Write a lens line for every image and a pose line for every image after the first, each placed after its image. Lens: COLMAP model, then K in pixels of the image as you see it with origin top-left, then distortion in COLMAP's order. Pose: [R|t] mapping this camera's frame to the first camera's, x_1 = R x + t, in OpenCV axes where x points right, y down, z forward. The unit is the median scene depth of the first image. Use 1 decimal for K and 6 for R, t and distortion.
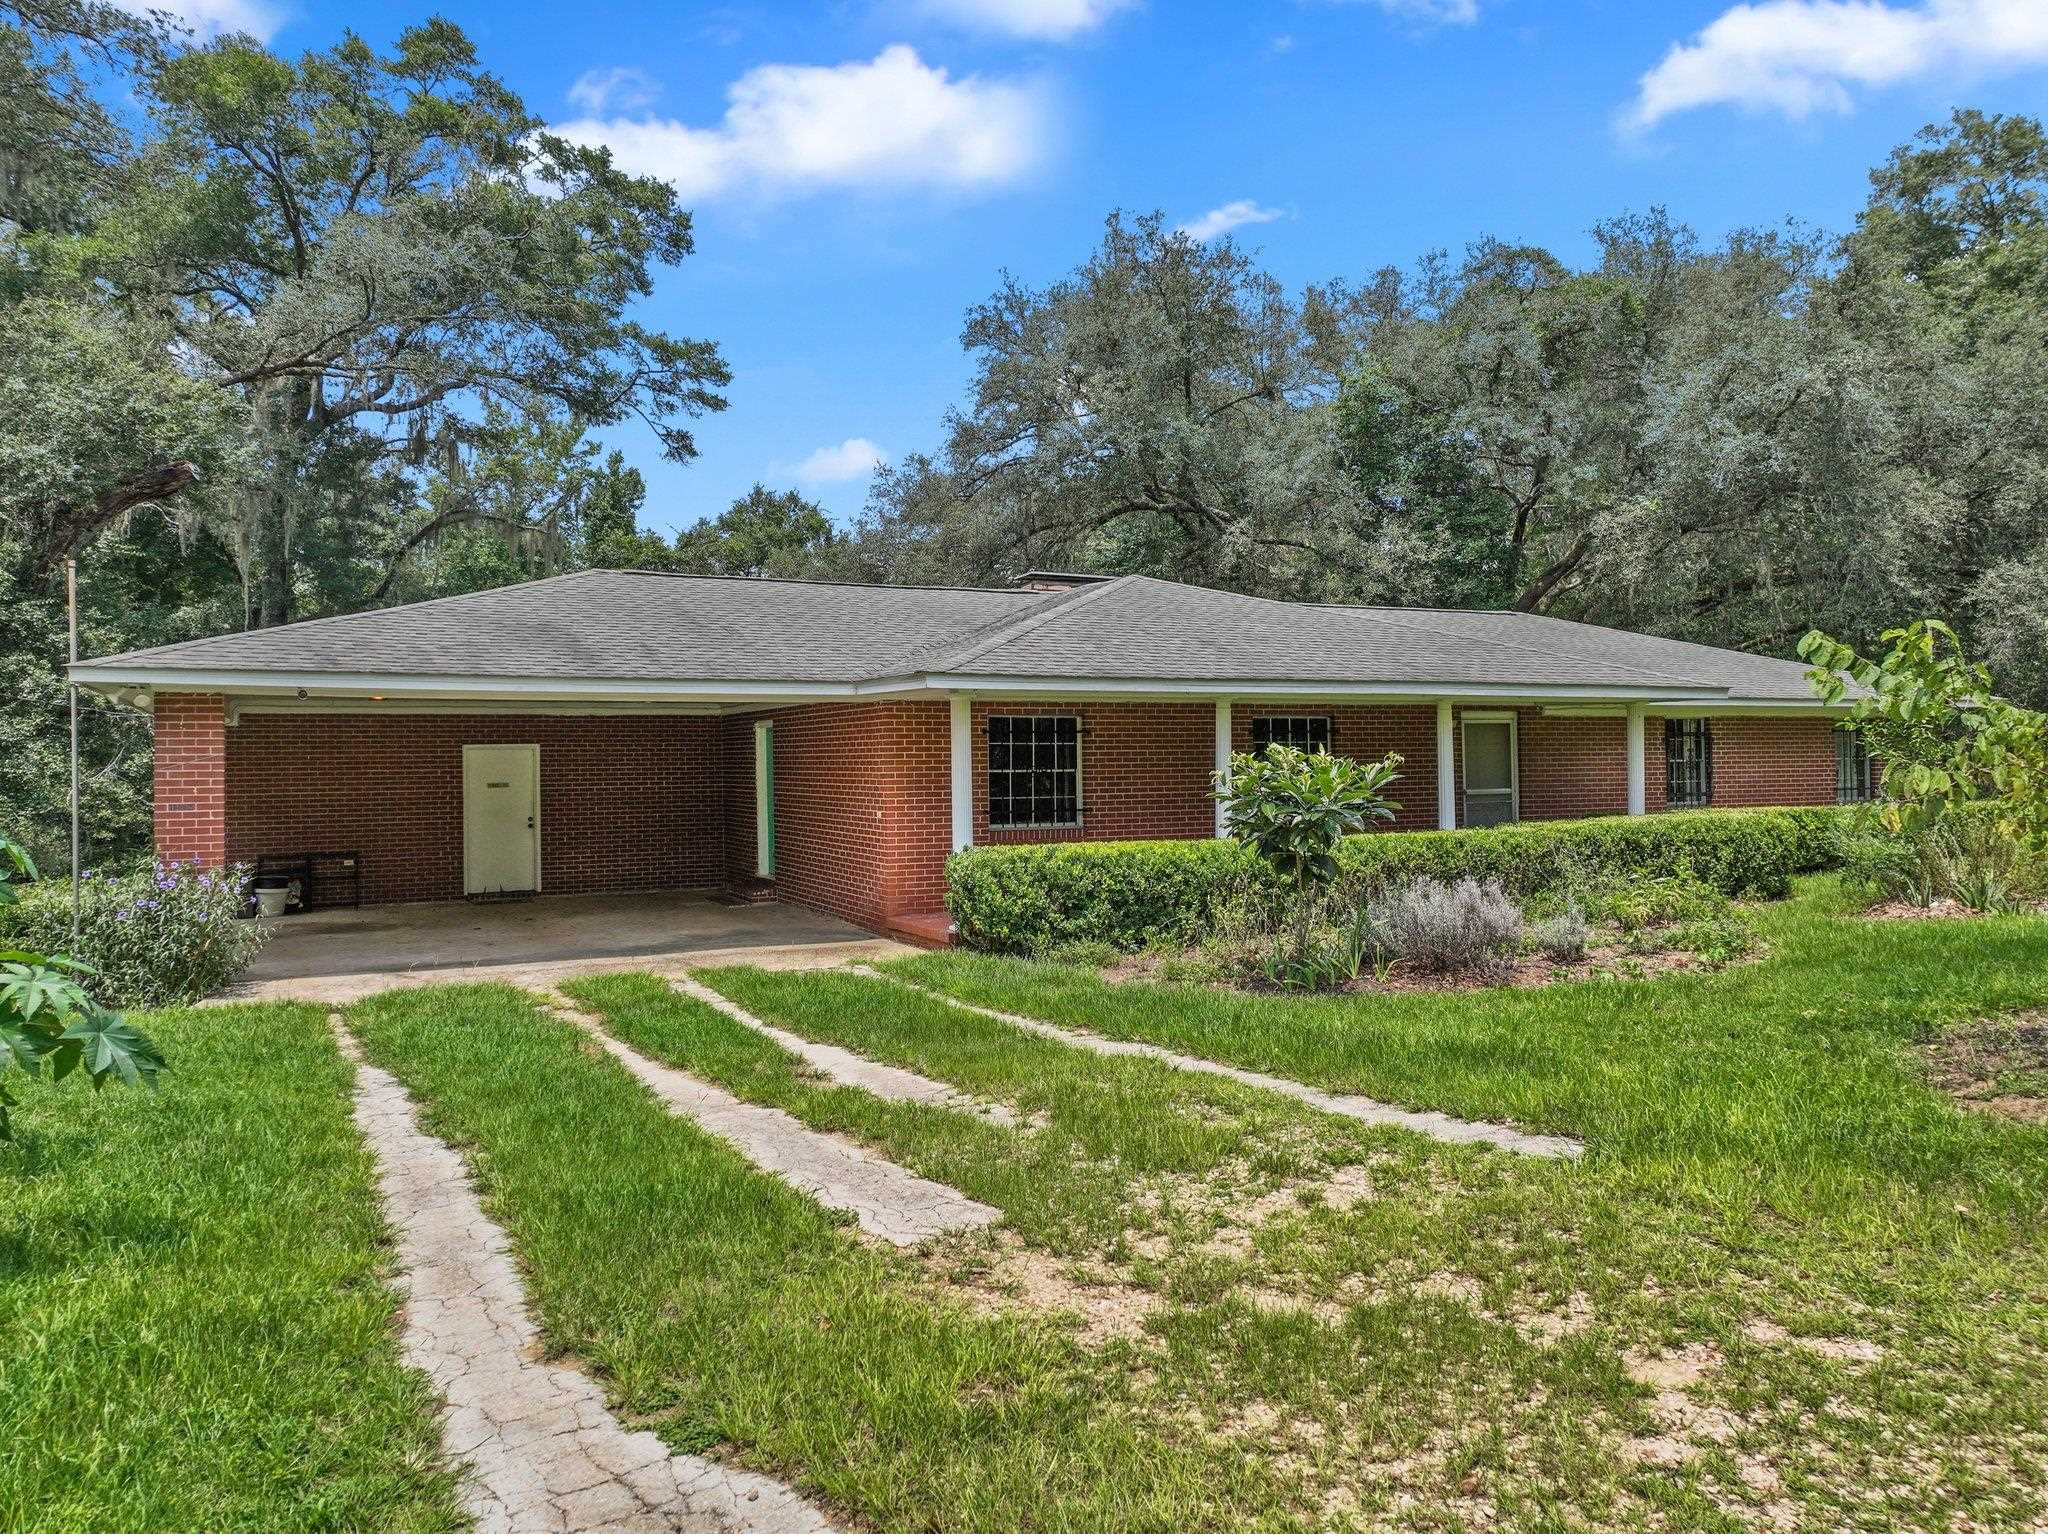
lens RADIAL K [[1436.2, 0, 1024.0], [0, 1436.2, 767.0], [0, 0, 1]] dist [-0.009040, 0.027621]
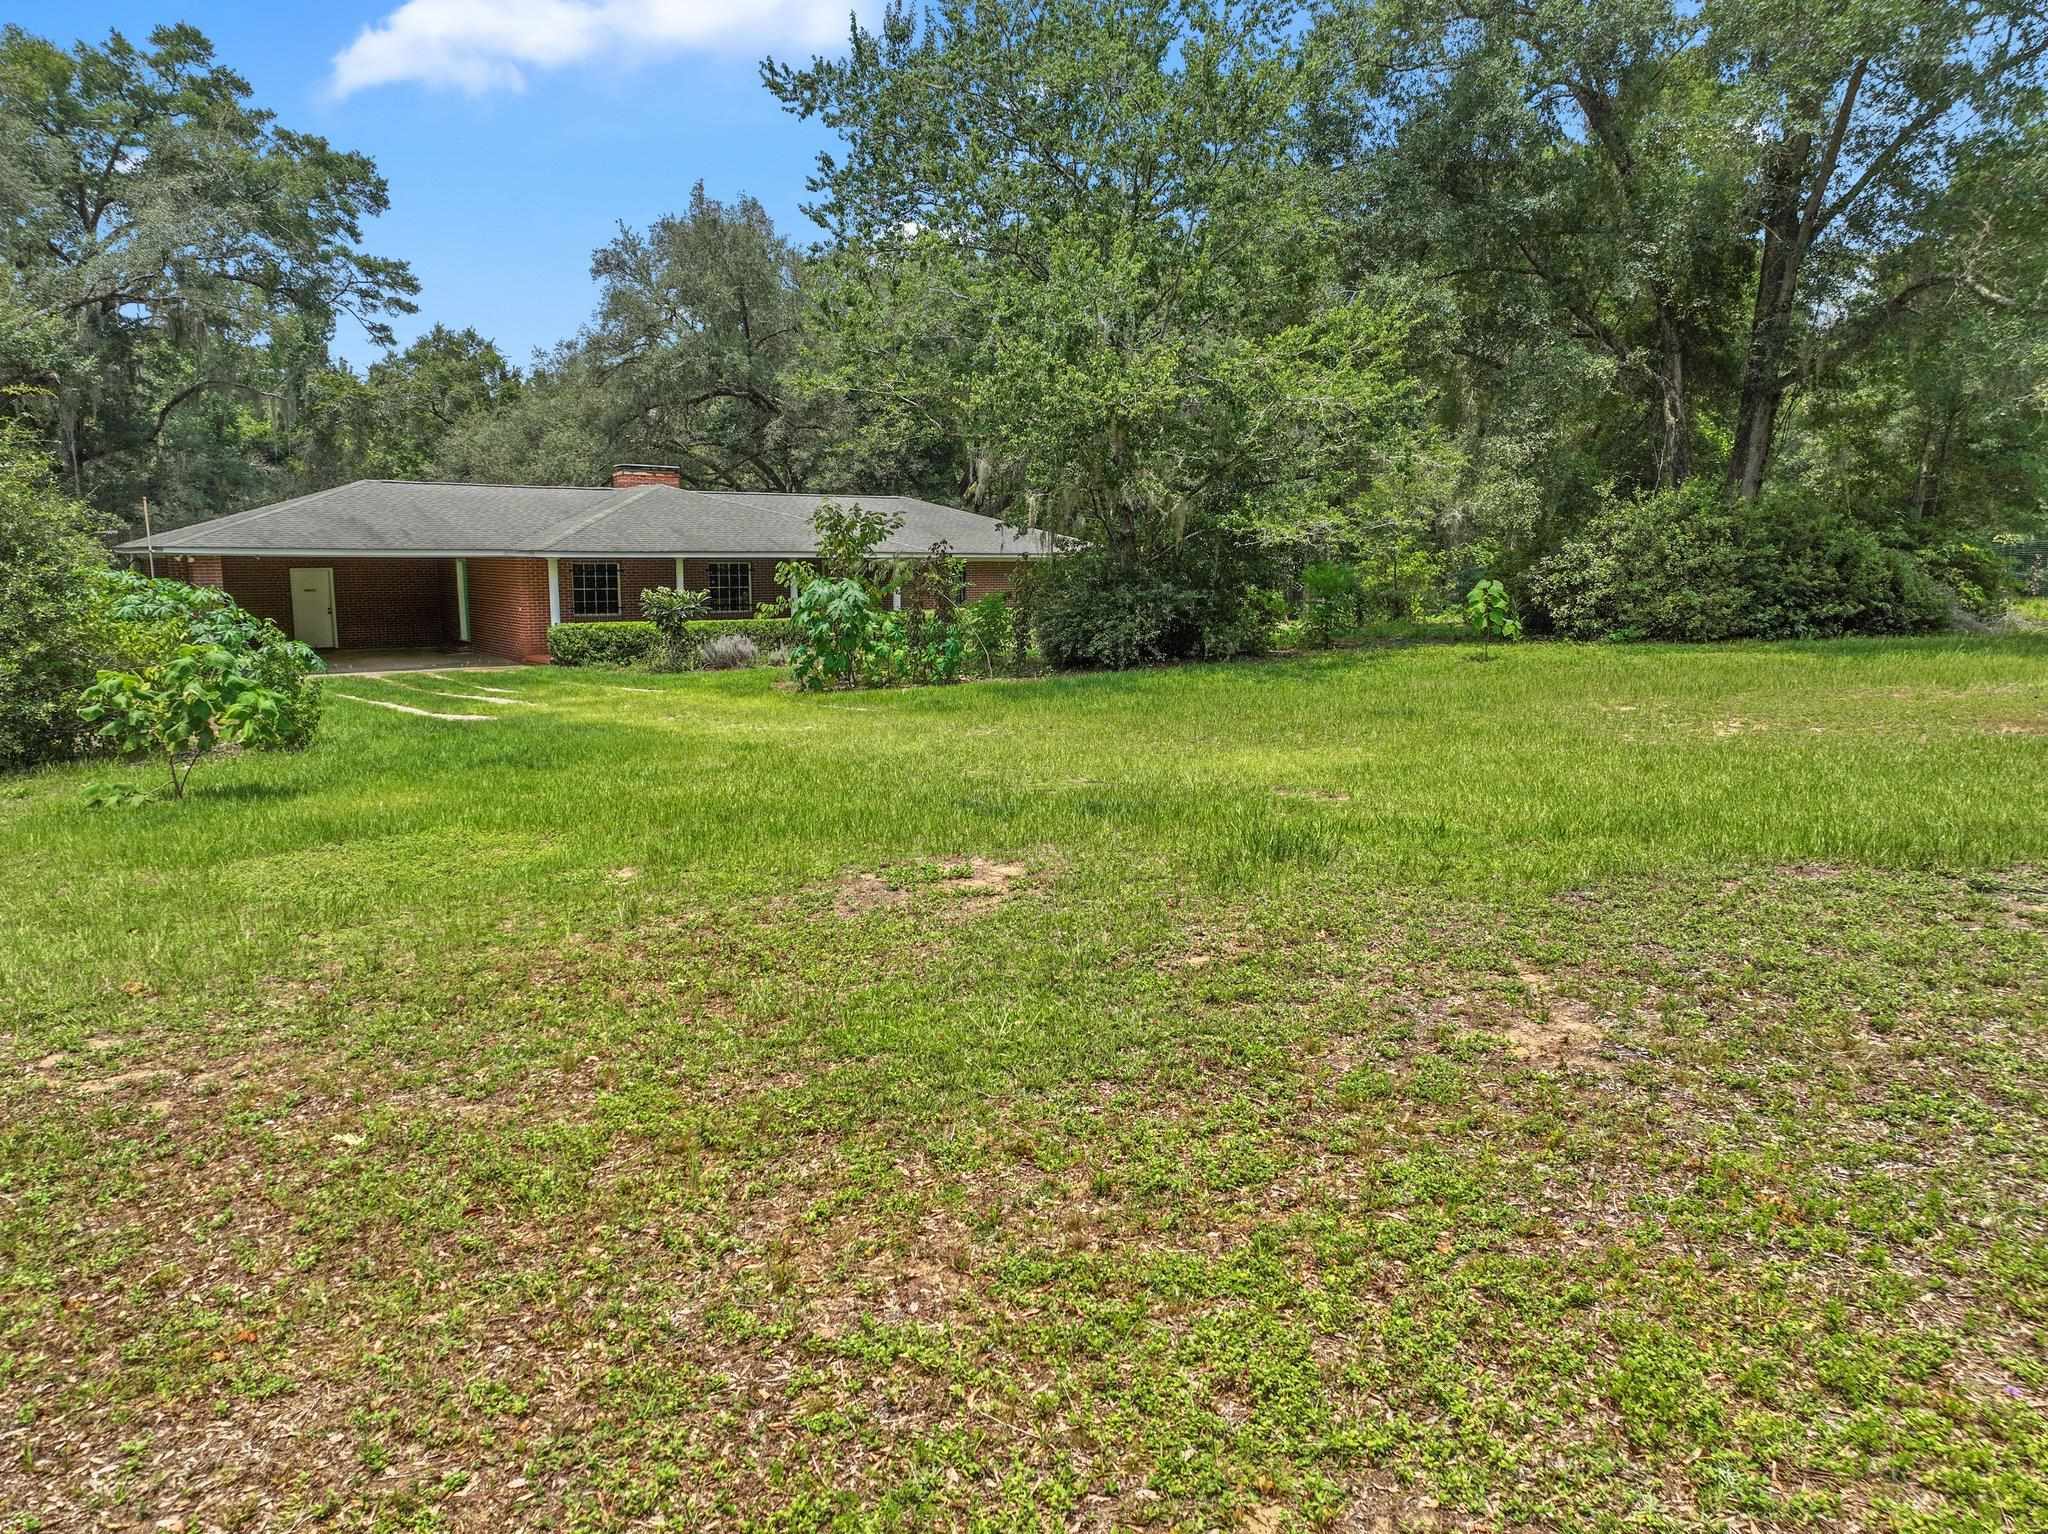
lens RADIAL K [[1436.2, 0, 1024.0], [0, 1436.2, 767.0], [0, 0, 1]] dist [-0.009040, 0.027621]
pose [[0.980167, -0.014089, 0.197671, 0.100541], [-0.014790, 0.989487, 0.143862, -0.025457], [-0.197620, -0.143933, 0.969655, -0.608658]]
